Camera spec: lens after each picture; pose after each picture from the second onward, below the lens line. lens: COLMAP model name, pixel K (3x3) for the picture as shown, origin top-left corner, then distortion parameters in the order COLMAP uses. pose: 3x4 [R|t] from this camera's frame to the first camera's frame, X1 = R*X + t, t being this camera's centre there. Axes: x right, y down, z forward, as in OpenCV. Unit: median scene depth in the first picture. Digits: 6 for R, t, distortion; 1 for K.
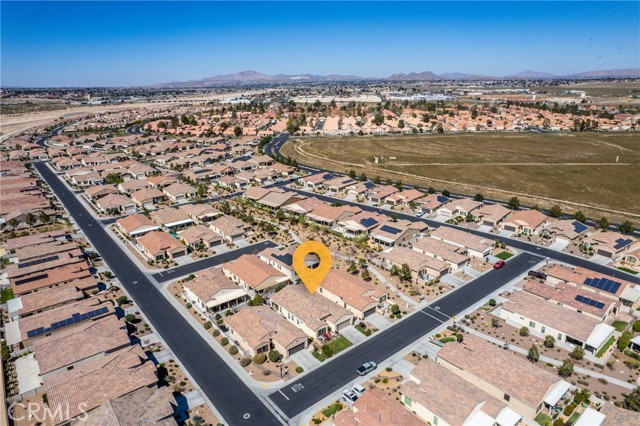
lens RADIAL K [[410.3, 0, 323.1], [0, 410.3, 212.5], [0, 0, 1]] dist [-0.072124, 0.063273]
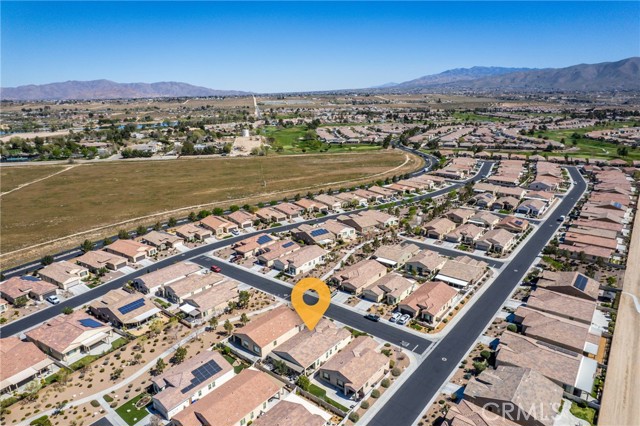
lens RADIAL K [[410.3, 0, 323.1], [0, 410.3, 212.5], [0, 0, 1]] dist [-0.072124, 0.063273]
pose [[-0.203048, -0.259961, 0.944030, -0.728054], [0.317725, 0.894454, 0.314647, -0.299952], [-0.926187, 0.363831, -0.099021, 0.747564]]
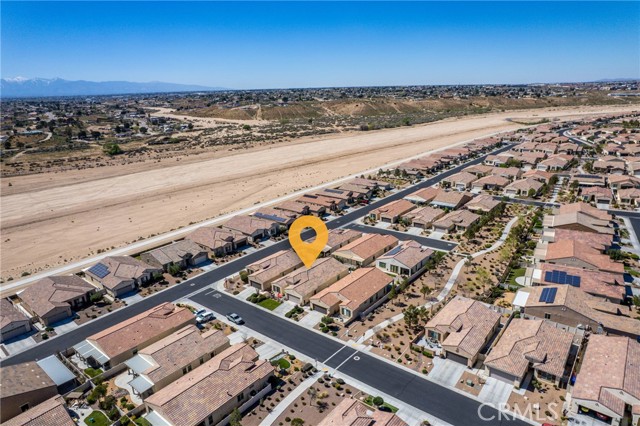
lens RADIAL K [[410.3, 0, 323.1], [0, 410.3, 212.5], [0, 0, 1]] dist [-0.072124, 0.063273]
pose [[0.205345, 0.288105, -0.935323, 0.728920], [-0.269886, 0.935302, 0.228847, -0.142658], [0.940742, 0.205438, 0.269815, 0.550879]]
